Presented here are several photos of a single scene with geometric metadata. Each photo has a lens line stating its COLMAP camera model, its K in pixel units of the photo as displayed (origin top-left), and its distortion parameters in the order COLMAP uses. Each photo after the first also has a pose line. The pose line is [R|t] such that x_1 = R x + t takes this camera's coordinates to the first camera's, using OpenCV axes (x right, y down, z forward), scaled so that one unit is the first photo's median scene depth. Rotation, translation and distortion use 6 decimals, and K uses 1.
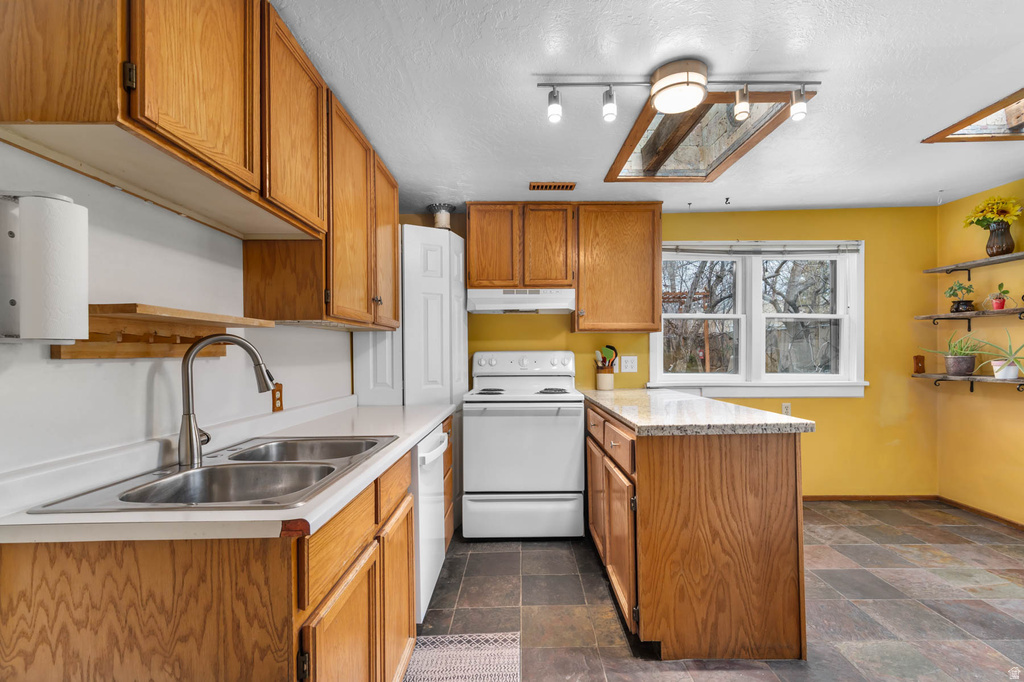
lens RADIAL K [[464.6, 0, 521.7], [0, 464.6, 357.6], [0, 0, 1]] dist [0.003381, 0.000712]
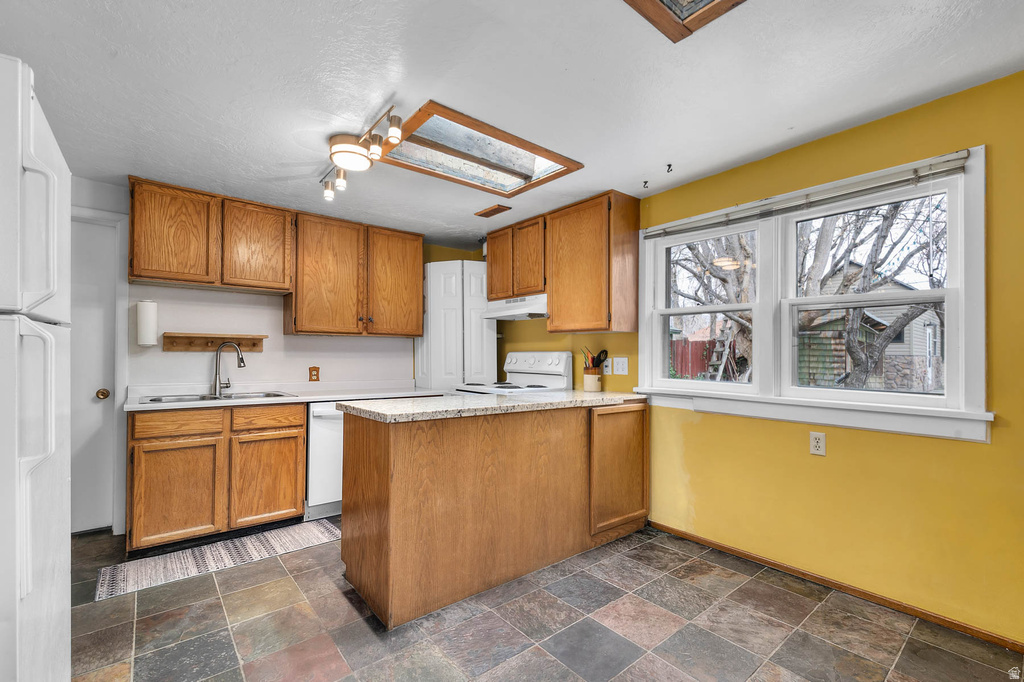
lens RADIAL K [[443.3, 0, 519.3], [0, 443.3, 355.7], [0, 0, 1]] dist [0.001586, 0.000326]
pose [[0.634744, 0.011652, -0.772635, 0.876315], [-0.018182, 0.999835, 0.000141, -0.003791], [0.772509, 0.013959, 0.634851, 0.307020]]
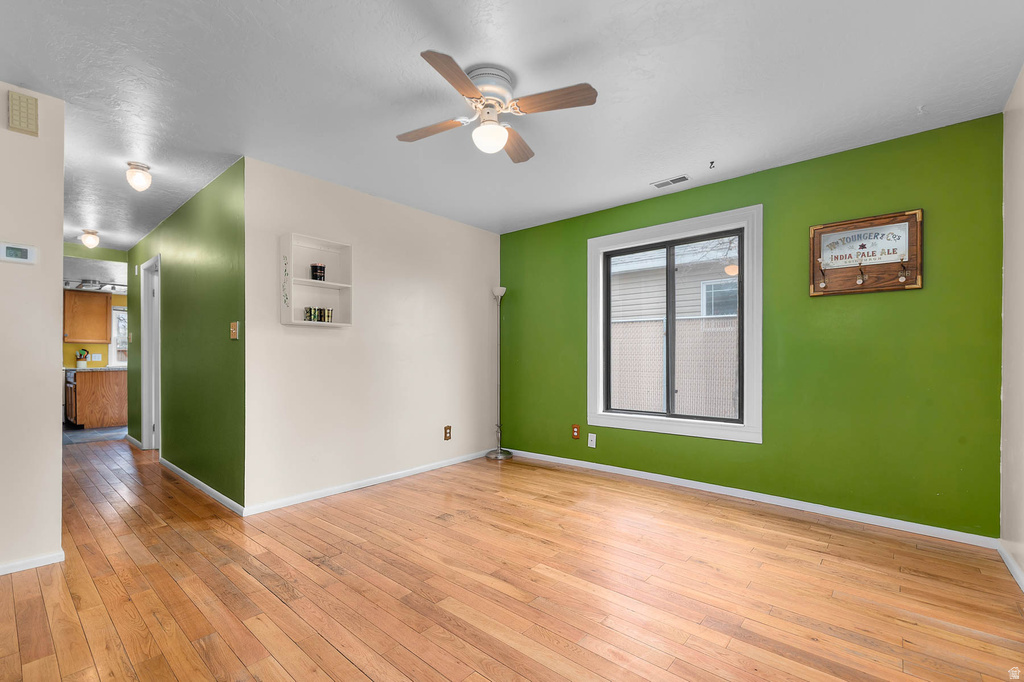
lens RADIAL K [[443.3, 0, 519.3], [0, 443.3, 355.7], [0, 0, 1]] dist [0.001586, 0.000326]
pose [[0.660115, 0.007249, 0.751129, -0.056226], [0.004678, 0.999894, -0.013760, 0.052594], [-0.751150, 0.012597, 0.660012, -2.385486]]
